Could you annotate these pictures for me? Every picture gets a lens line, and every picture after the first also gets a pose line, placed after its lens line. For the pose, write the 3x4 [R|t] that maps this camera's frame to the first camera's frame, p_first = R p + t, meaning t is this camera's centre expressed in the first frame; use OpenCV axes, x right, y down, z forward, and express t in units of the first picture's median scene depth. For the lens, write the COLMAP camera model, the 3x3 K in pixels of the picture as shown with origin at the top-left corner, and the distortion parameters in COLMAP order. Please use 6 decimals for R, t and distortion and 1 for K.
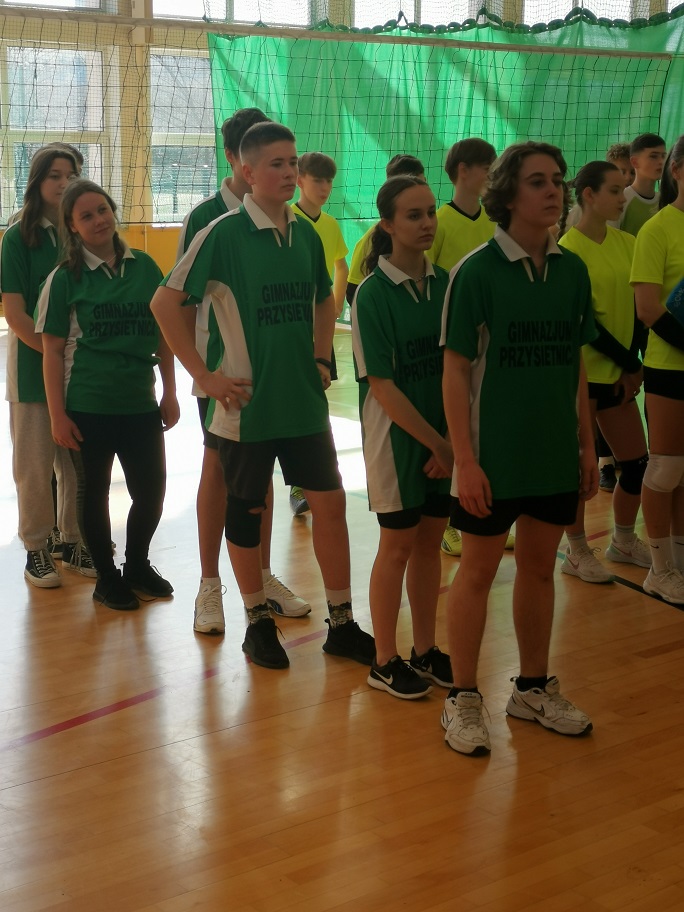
lens RADIAL K [[1484.1, 0, 341.9], [0, 1484.1, 457.8], [0, 0, 1]] dist [-0.055155, 0.000000]
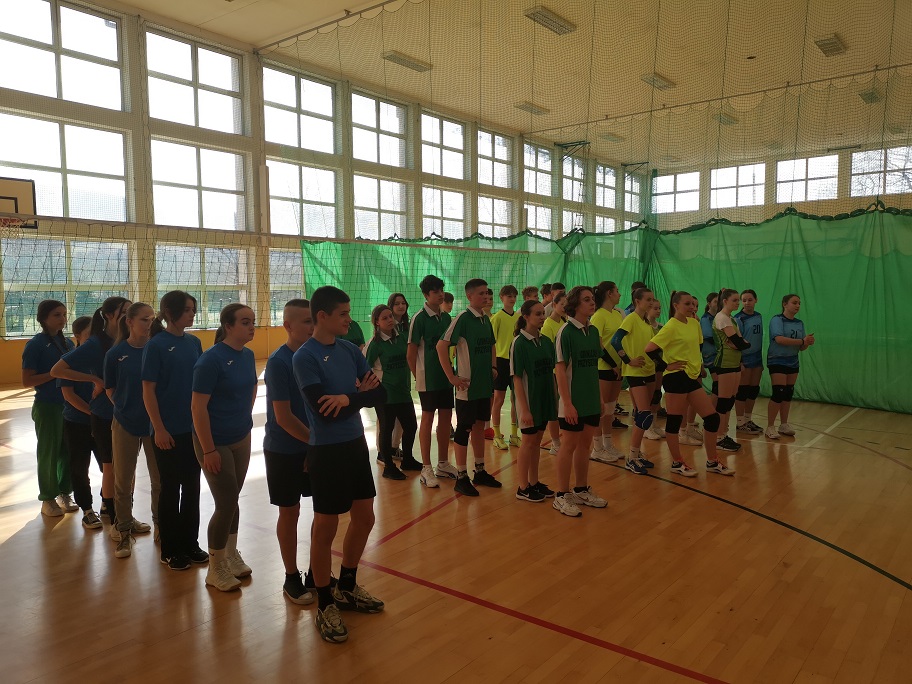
lens RADIAL K [[712.6, 0, 455.8], [0, 712.6, 339.7], [0, 0, 1]] dist [0.010074, 0.003264]
pose [[0.941971, -0.041127, 0.333165, -0.265252], [0.085999, 0.988911, -0.121074, 0.013401], [-0.324492, 0.142700, 0.935063, -0.075780]]
